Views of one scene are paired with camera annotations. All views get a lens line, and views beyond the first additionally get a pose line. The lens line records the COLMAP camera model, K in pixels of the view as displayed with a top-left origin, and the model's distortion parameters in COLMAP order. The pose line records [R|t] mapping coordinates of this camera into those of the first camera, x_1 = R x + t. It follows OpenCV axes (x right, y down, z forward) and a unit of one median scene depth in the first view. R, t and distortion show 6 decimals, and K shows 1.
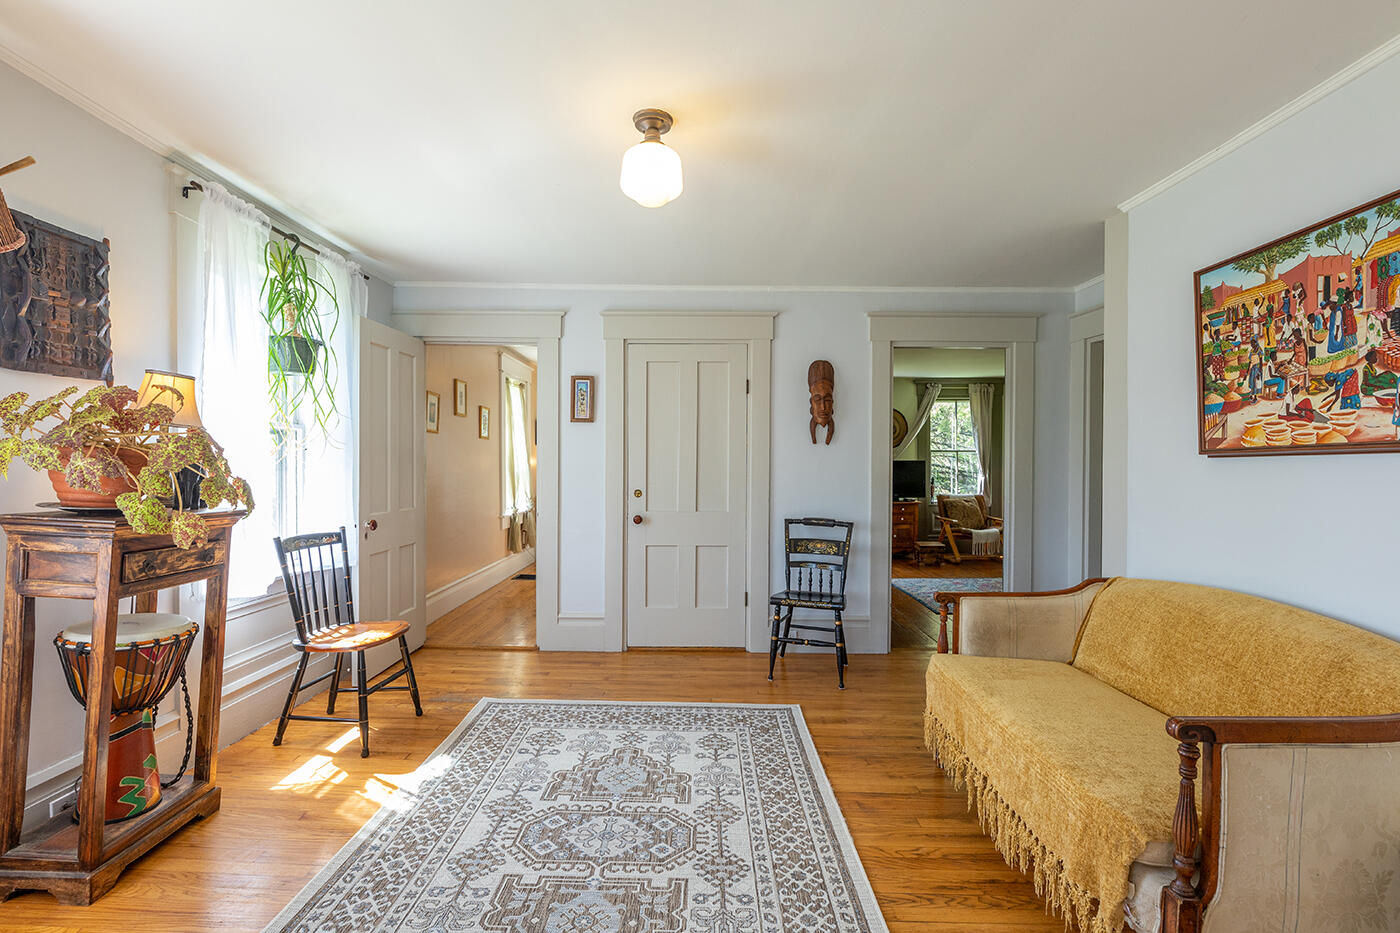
lens RADIAL K [[642.1, 0, 699.6], [0, 642.1, 464.6], [0, 0, 1]] dist [-0.002713, -0.000078]
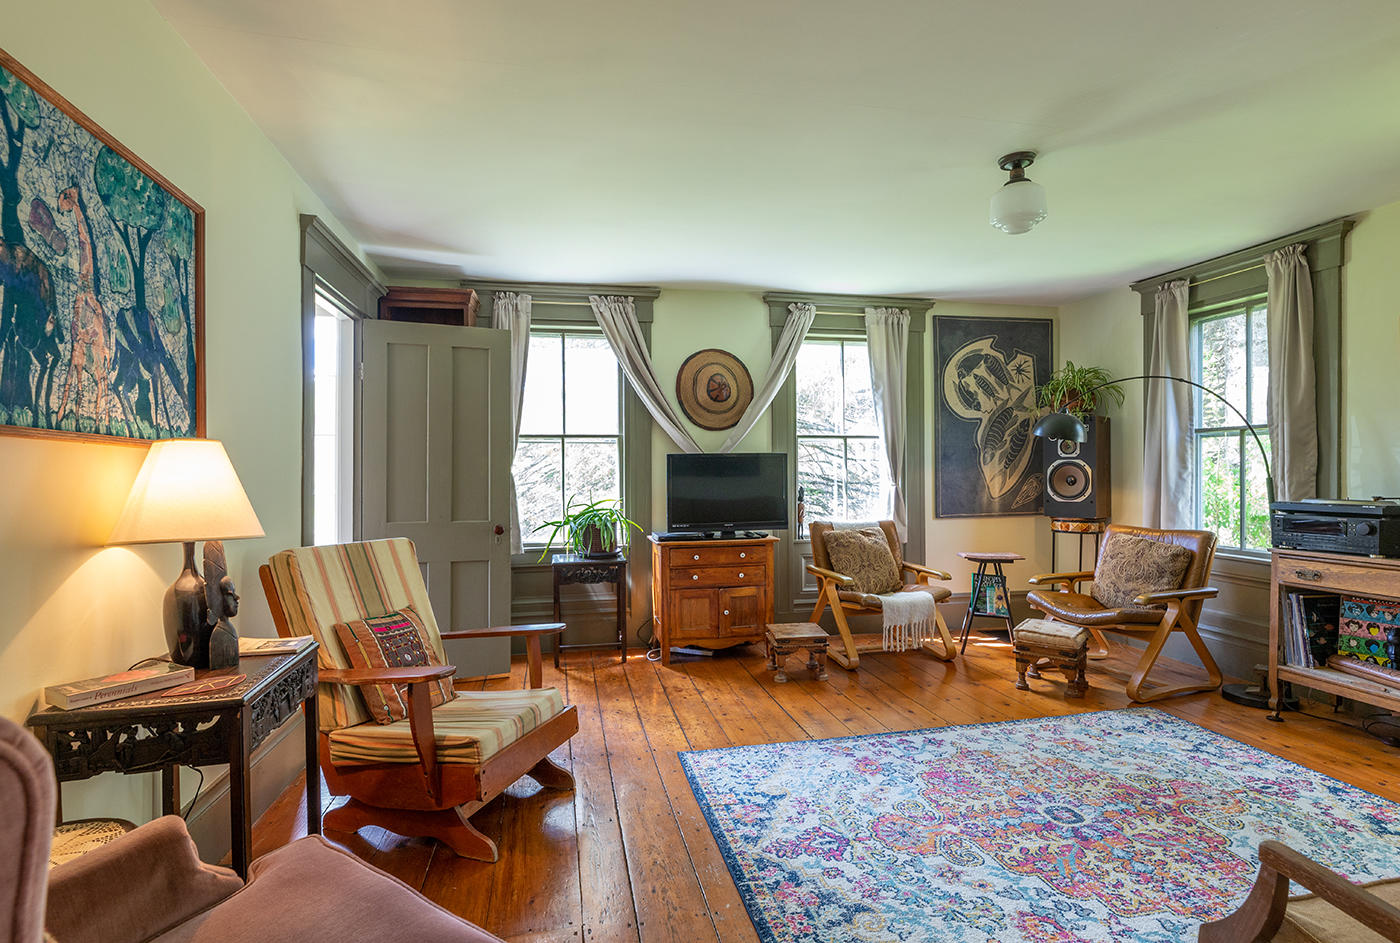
lens RADIAL K [[693.3, 0, 701.9], [0, 693.3, 475.3], [0, 0, 1]] dist [-0.000040, 0.000003]
pose [[0.978474, -0.007739, 0.206226, 0.172588], [0.007997, 0.999968, -0.000415, 0.009624], [-0.206216, 0.002055, 0.978504, 0.477578]]
